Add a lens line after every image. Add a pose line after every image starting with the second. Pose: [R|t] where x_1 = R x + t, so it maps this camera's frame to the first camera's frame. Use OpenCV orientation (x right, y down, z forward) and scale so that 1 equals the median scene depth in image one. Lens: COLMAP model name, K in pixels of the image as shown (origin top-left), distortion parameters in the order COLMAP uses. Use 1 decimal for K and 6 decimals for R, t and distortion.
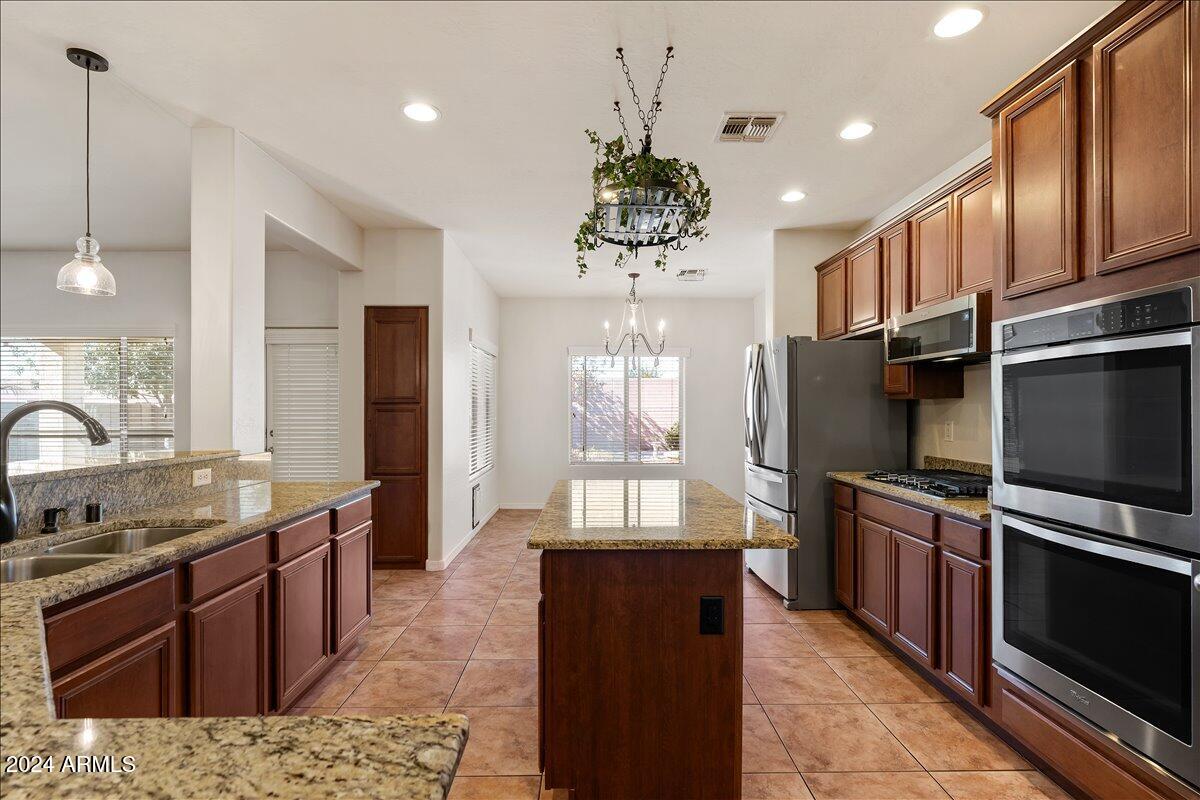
lens RADIAL K [[543.3, 0, 603.0], [0, 543.3, 400.1], [0, 0, 1]] dist [-0.004962, 0.001974]
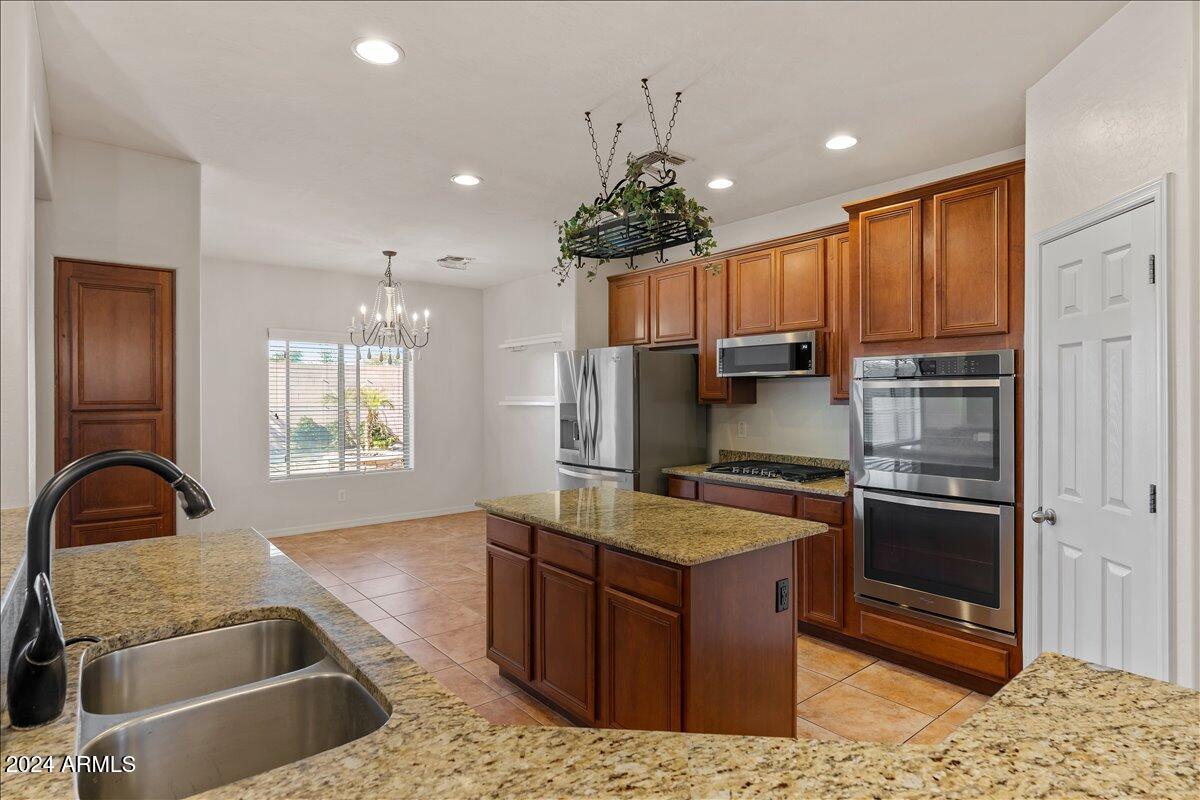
lens RADIAL K [[600.2, 0, 600.7], [0, 600.2, 396.4], [0, 0, 1]] dist [-0.006596, 0.003570]
pose [[0.794587, -0.001630, 0.607149, -0.580098], [-0.006922, 0.999907, 0.011743, -0.040826], [-0.607111, -0.013533, 0.794501, 0.105753]]
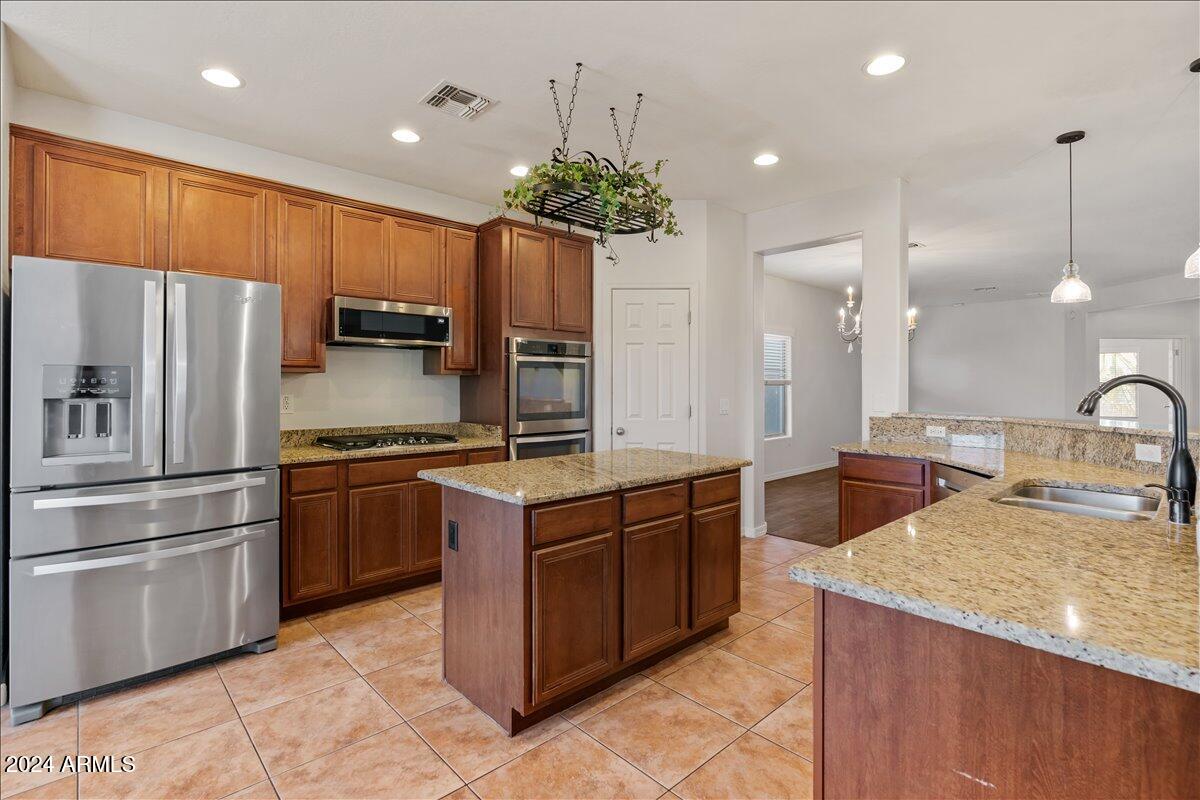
lens RADIAL K [[543.3, 0, 600.7], [0, 543.3, 390.2], [0, 0, 1]] dist [-0.004962, 0.001974]
pose [[-0.644495, -0.008731, 0.764559, -0.678376], [-0.012033, 0.999927, 0.001274, 0.026879], [-0.764514, -0.008379, -0.644553, 1.490383]]
